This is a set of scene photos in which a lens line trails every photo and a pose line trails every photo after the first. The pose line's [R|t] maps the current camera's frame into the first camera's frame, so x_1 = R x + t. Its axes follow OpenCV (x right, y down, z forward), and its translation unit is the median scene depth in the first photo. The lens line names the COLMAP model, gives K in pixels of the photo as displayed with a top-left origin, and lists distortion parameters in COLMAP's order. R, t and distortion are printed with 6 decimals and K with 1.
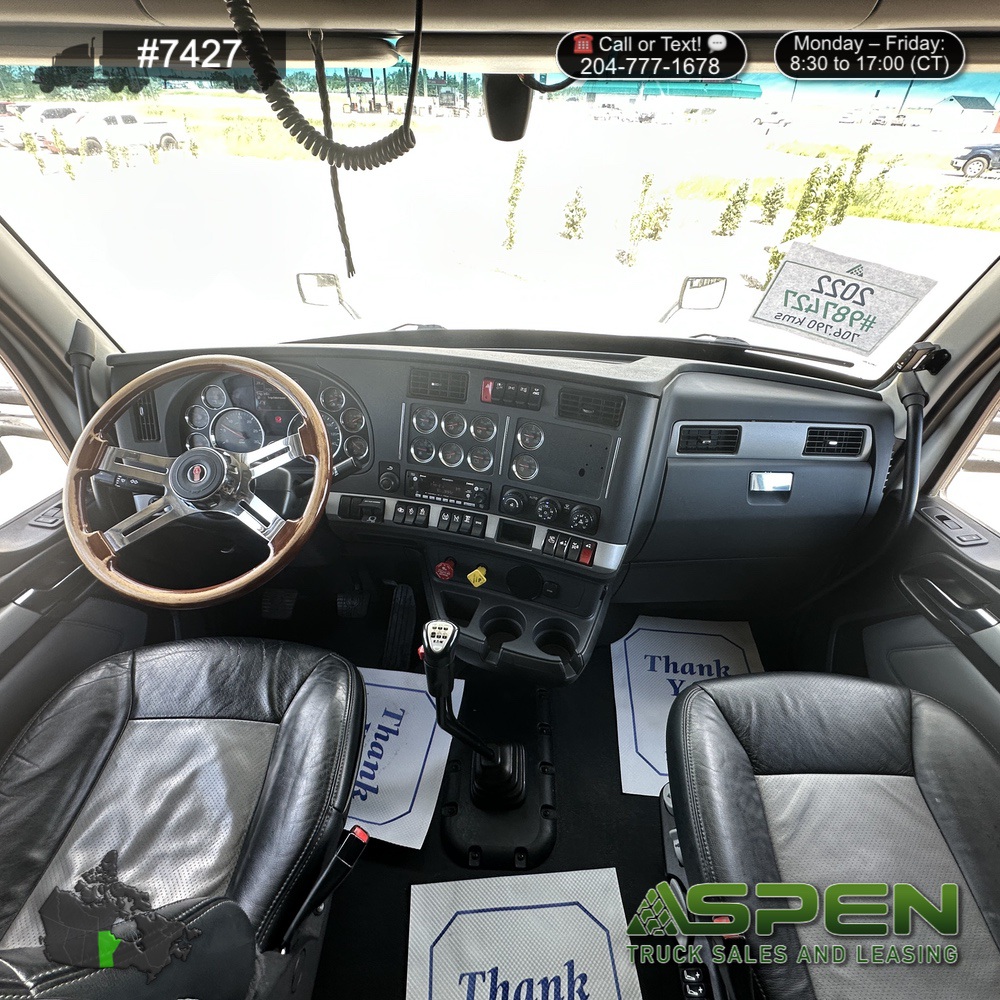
lens RADIAL K [[529.5, 0, 500.0], [0, 529.5, 500.0], [0, 0, 1]] dist [0.000169, -0.001560]
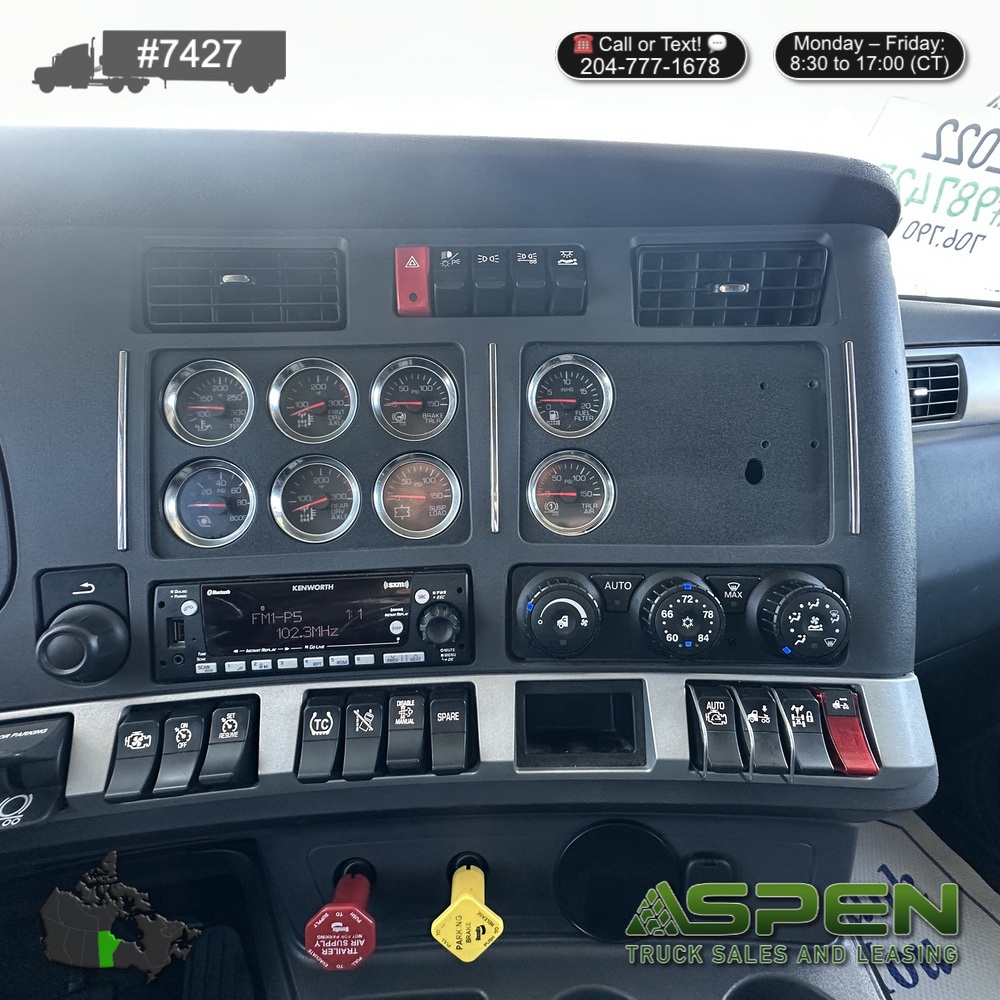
lens RADIAL K [[529.5, 0, 500.0], [0, 529.5, 500.0], [0, 0, 1]] dist [0.000169, -0.001560]
pose [[0.943569, -0.134676, 0.302556, -0.083948], [0.214502, 0.944582, -0.248502, 0.009898], [-0.252321, 0.299378, 0.920167, 0.695909]]
